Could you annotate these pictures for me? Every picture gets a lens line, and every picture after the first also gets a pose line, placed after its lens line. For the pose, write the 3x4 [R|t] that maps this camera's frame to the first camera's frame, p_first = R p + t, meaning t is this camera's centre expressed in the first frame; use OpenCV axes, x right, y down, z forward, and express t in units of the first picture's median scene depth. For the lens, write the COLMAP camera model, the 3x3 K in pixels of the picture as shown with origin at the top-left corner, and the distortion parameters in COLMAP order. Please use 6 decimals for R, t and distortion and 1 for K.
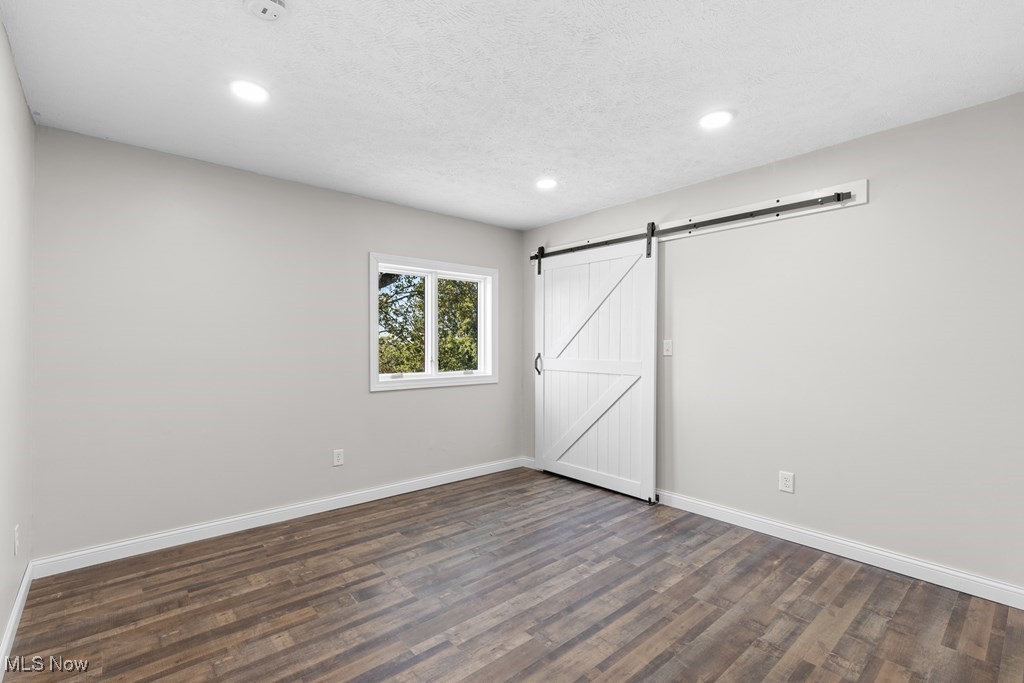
lens RADIAL K [[468.7, 0, 509.2], [0, 468.7, 344.1], [0, 0, 1]] dist [0.004451, 0.000131]
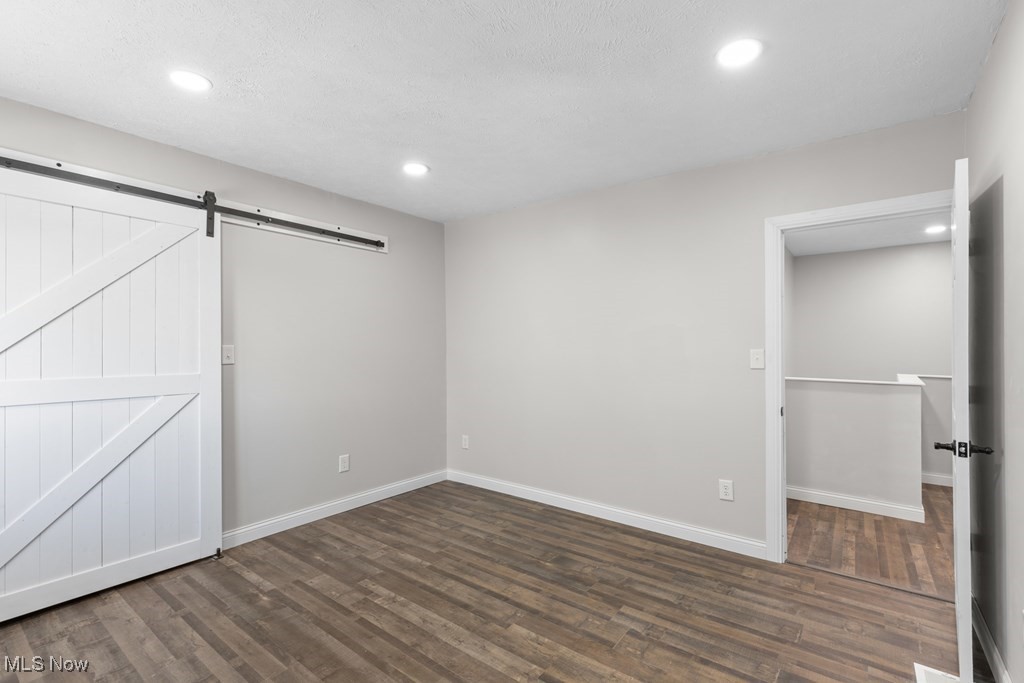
lens RADIAL K [[468.7, 0, 508.4], [0, 468.7, 344.0], [0, 0, 1]] dist [0.004451, 0.000131]
pose [[-0.210714, 0.006517, 0.977526, -0.750413], [0.002969, 0.999977, -0.006027, -0.005127], [-0.977543, 0.001633, -0.210729, 0.930065]]
